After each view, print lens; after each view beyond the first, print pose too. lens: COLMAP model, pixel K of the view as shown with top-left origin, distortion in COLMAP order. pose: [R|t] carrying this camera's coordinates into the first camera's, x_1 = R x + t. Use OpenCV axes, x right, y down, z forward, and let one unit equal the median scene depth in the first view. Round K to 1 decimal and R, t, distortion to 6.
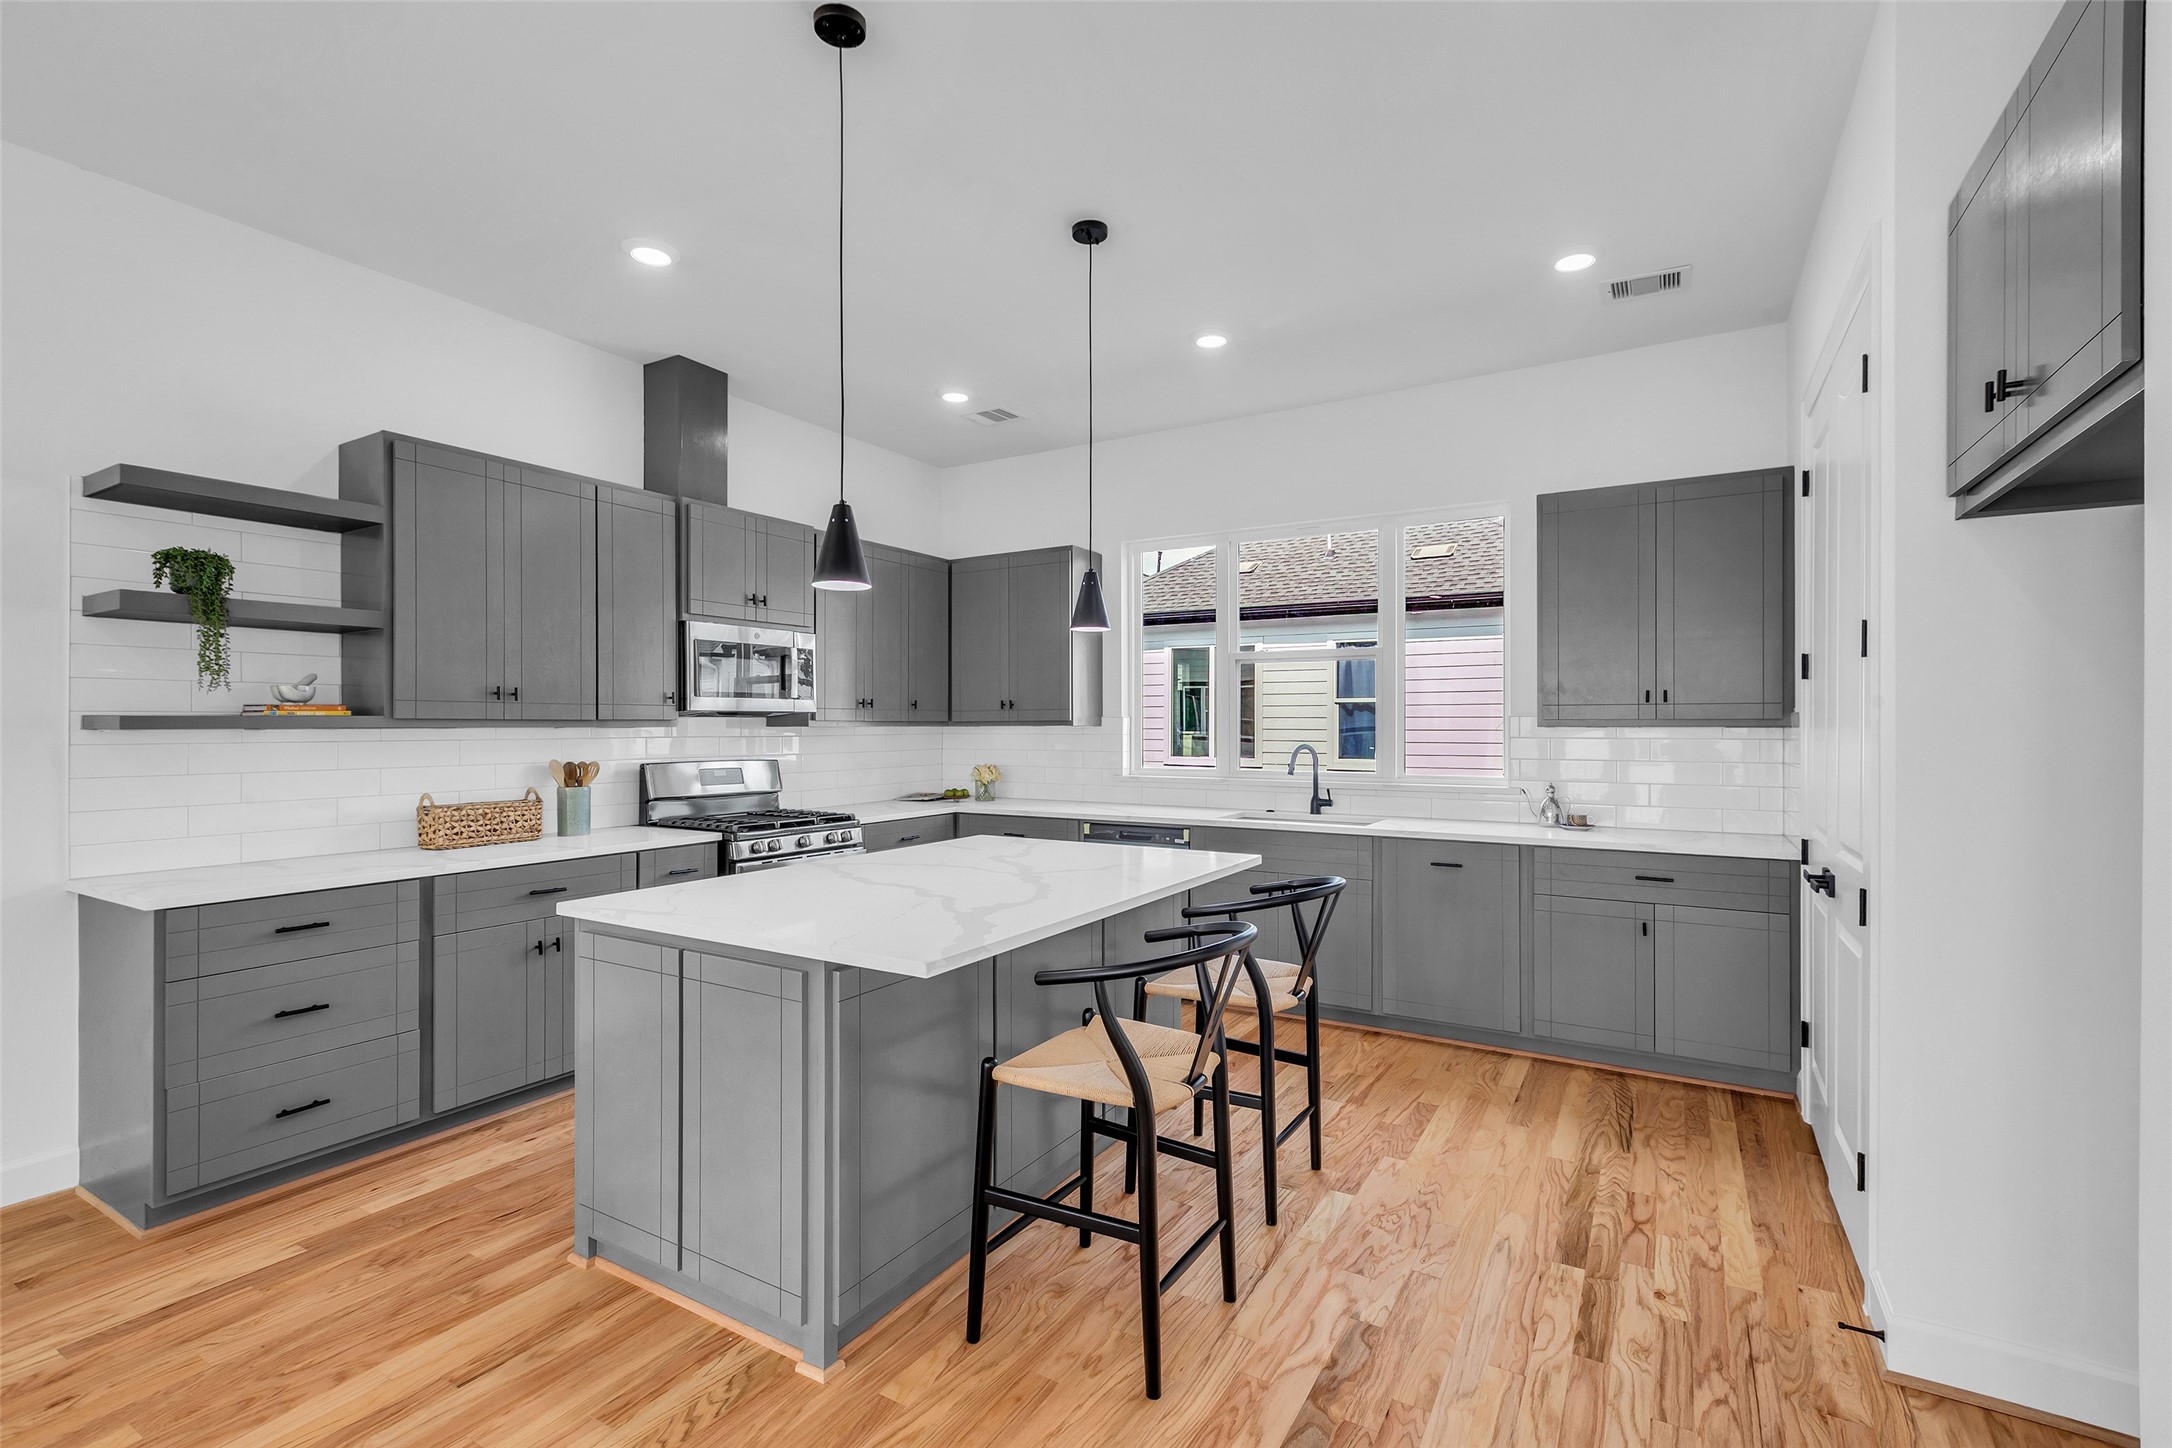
lens RADIAL K [[970.9, 0, 1092.9], [0, 970.9, 725.3], [0, 0, 1]] dist [0.001928, 0.001016]
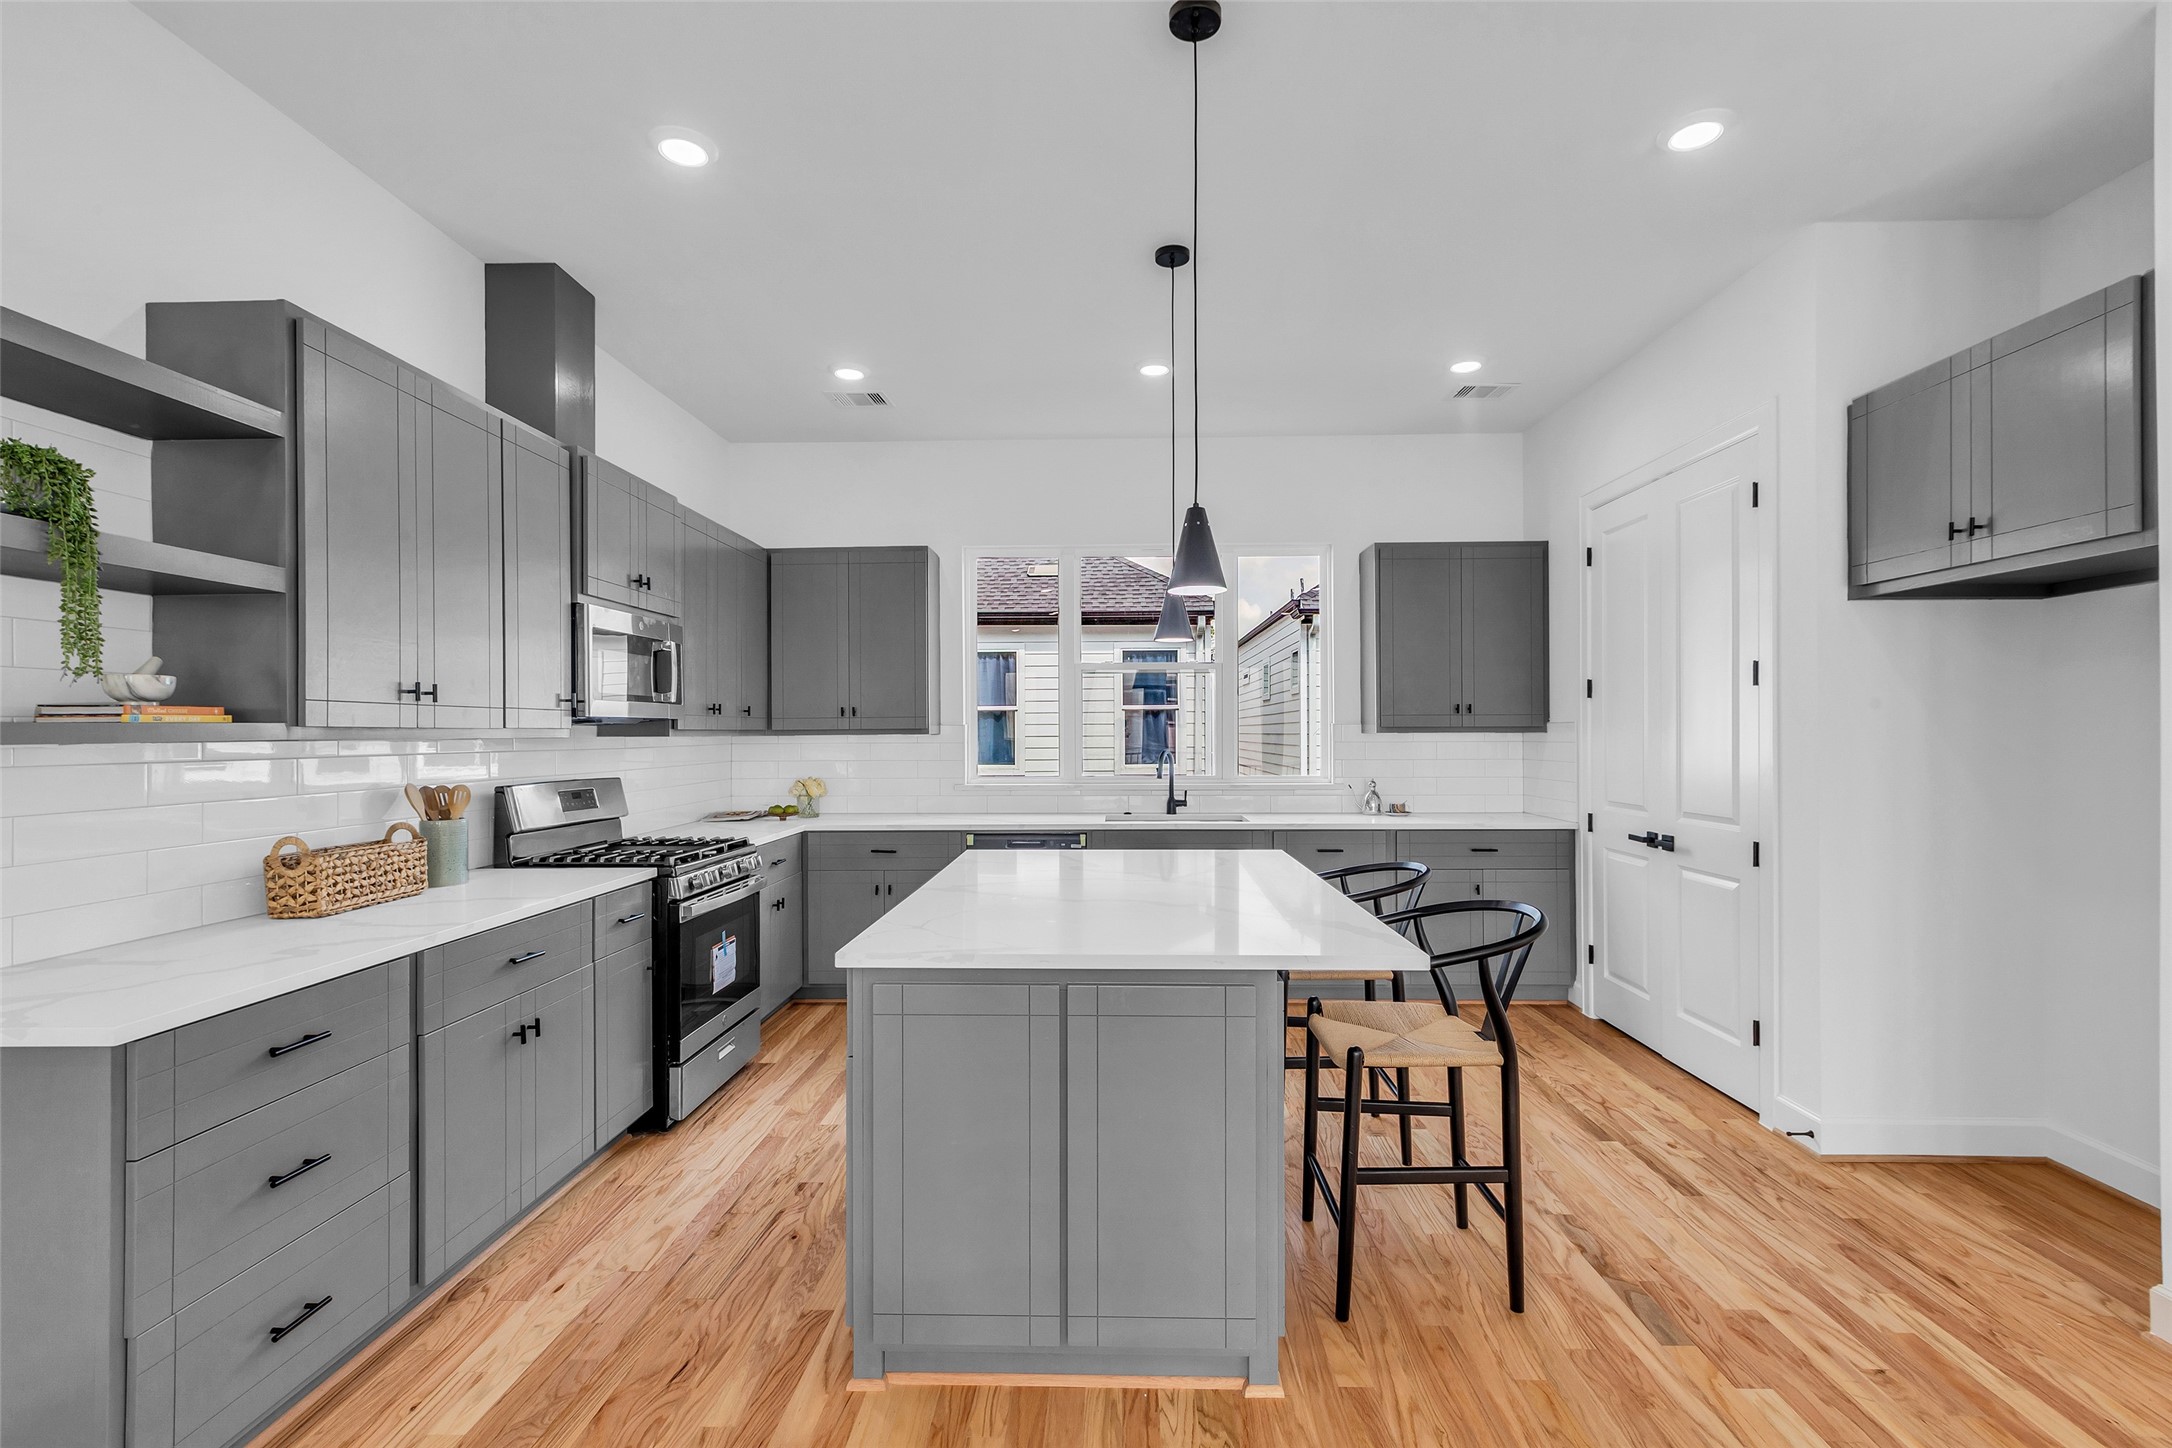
lens RADIAL K [[970.9, 0, 1093.2], [0, 970.9, 728.5], [0, 0, 1]] dist [0.001928, 0.001016]
pose [[0.873861, -0.001684, 0.486173, -0.529978], [0.004084, 0.999984, -0.003876, -0.001242], [-0.486159, 0.005373, 0.873854, 0.128302]]
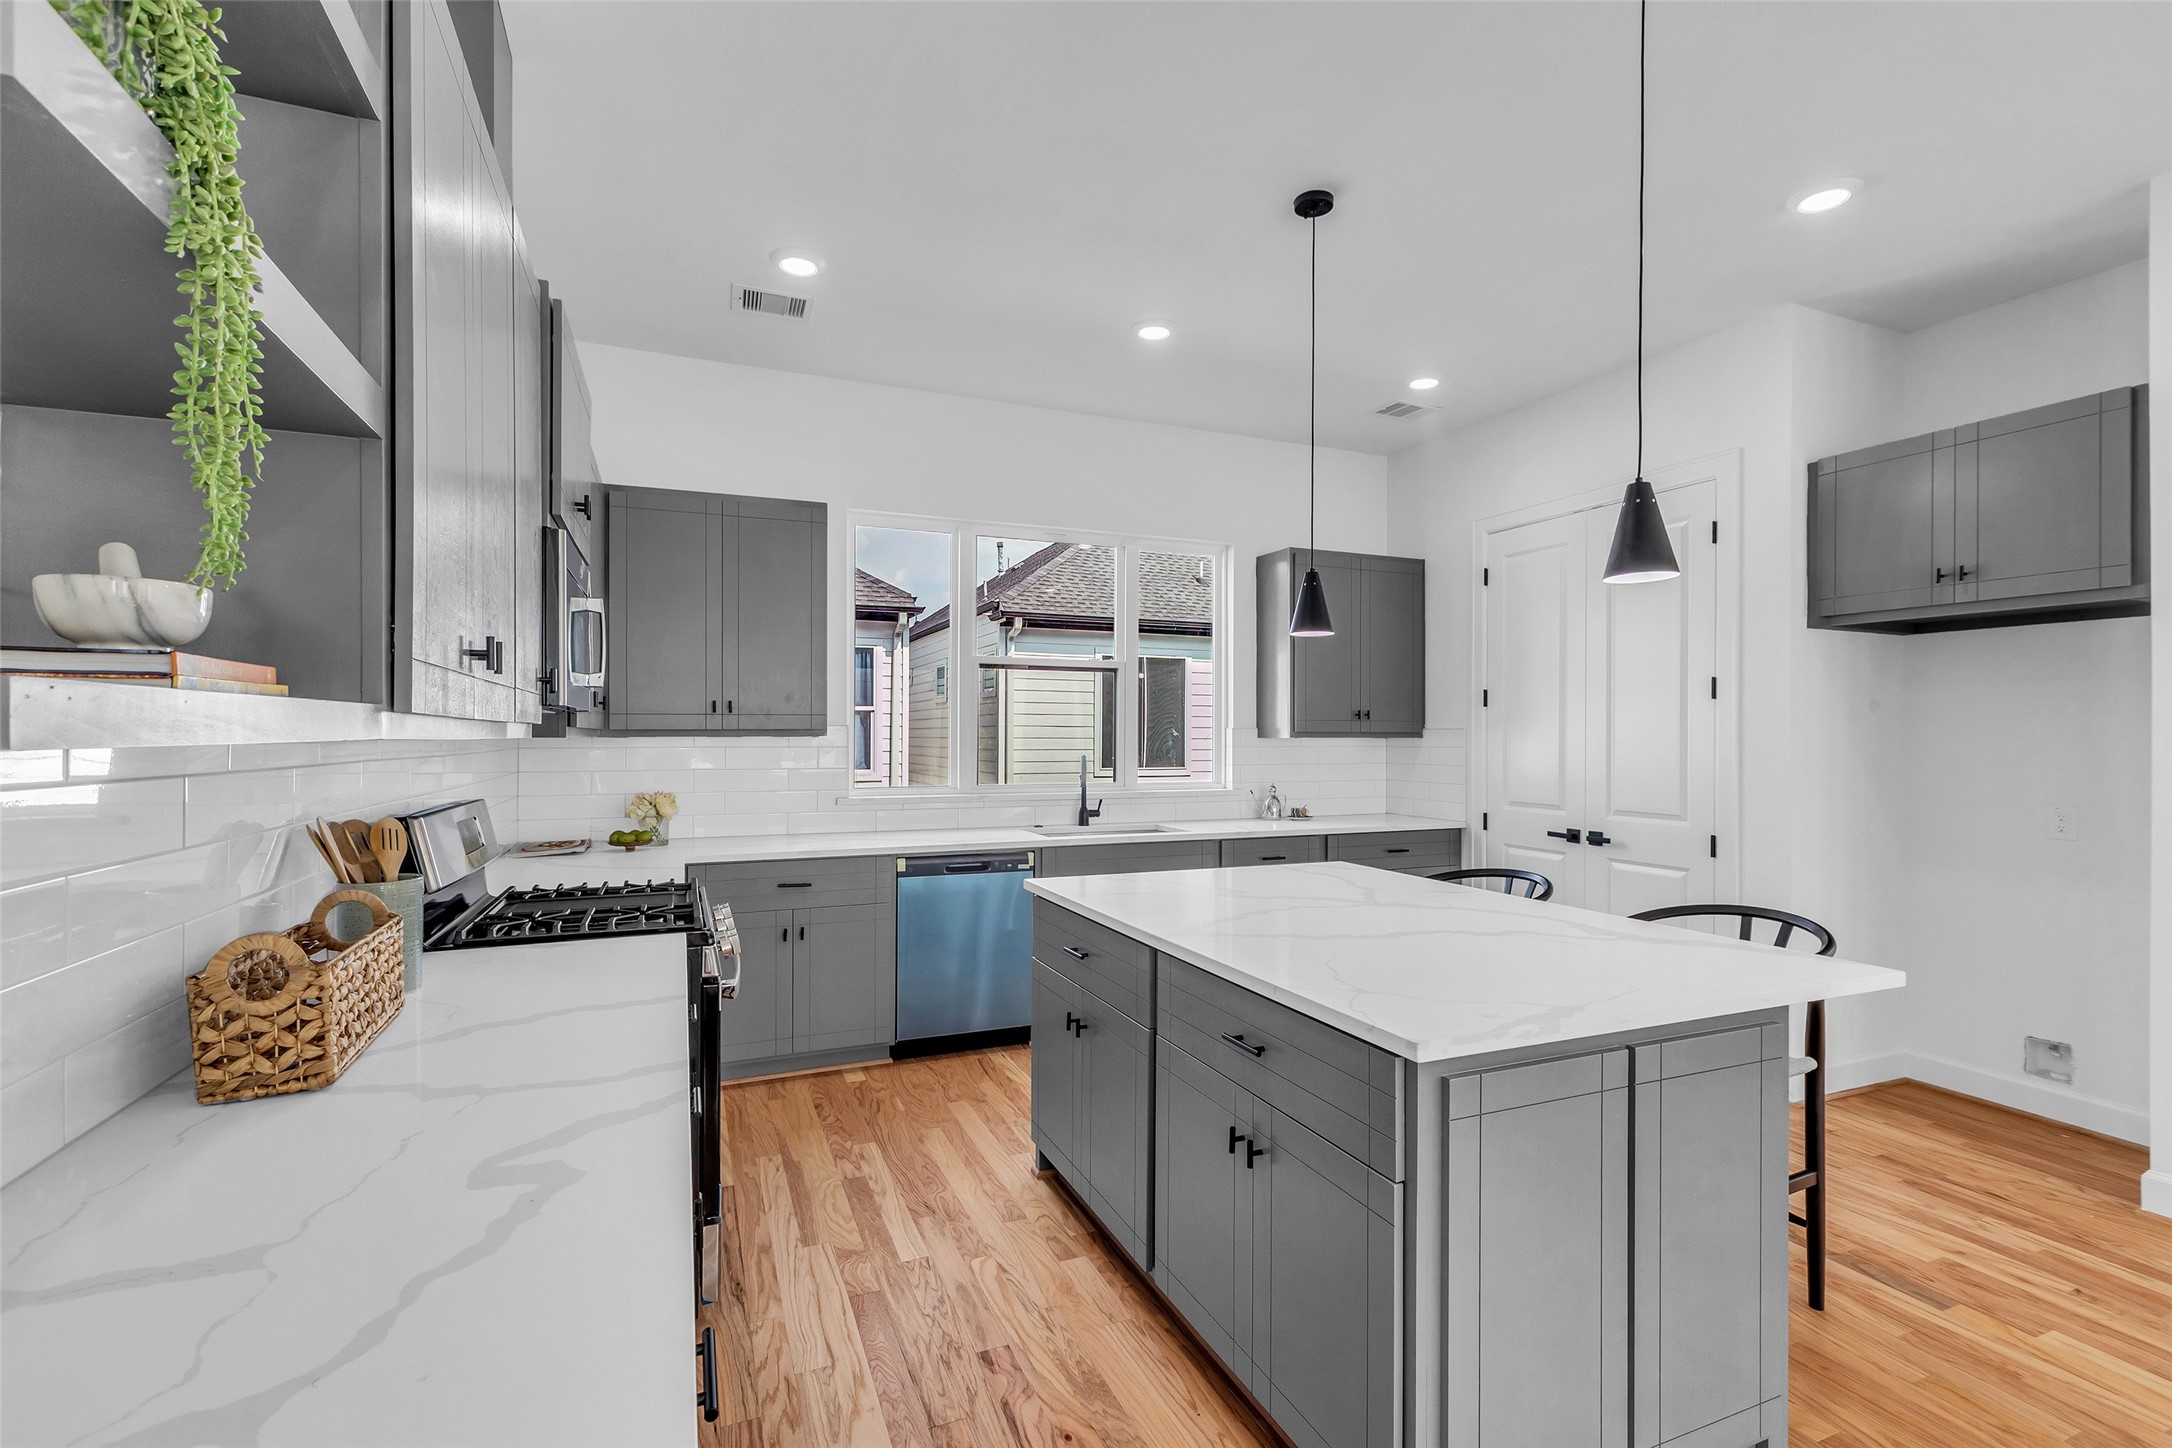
lens RADIAL K [[970.9, 0, 1095.0], [0, 970.9, 727.7], [0, 0, 1]] dist [0.001928, 0.001016]
pose [[0.592378, 0.008560, 0.805614, -0.795291], [-0.002987, 0.999960, -0.008428, -0.000529], [-0.805654, 0.002587, 0.592380, 0.566756]]
